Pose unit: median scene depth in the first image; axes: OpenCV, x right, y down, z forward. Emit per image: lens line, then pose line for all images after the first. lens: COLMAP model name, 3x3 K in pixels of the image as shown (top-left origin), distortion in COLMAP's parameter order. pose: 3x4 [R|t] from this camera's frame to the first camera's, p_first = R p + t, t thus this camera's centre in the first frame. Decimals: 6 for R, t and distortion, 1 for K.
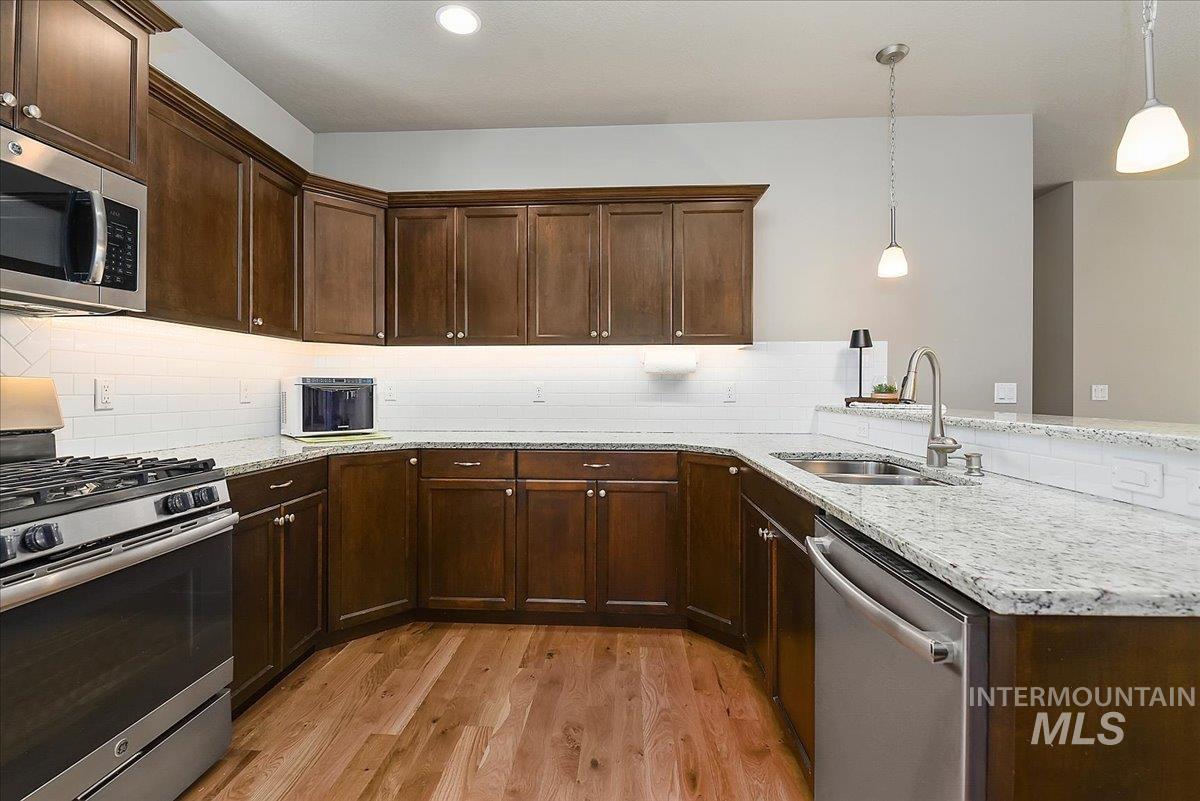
lens RADIAL K [[525.2, 0, 597.8], [0, 525.2, 389.3], [0, 0, 1]] dist [0.000575, -0.002690]
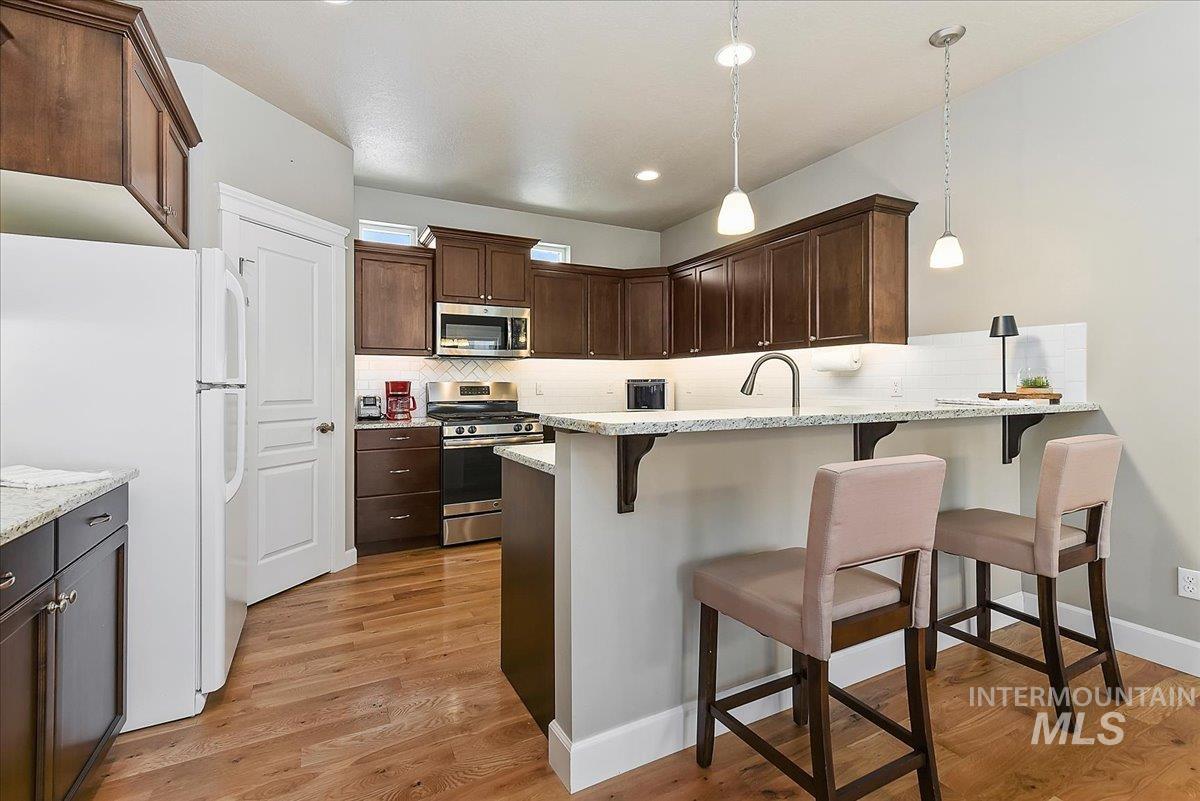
lens RADIAL K [[525.2, 0, 610.9], [0, 525.2, 382.3], [0, 0, 1]] dist [0.000575, -0.002690]
pose [[0.529318, -0.008696, -0.848379, 1.058507], [0.004493, 0.999962, -0.007446, 0.000490], [0.848412, 0.000129, 0.529337, -0.021497]]
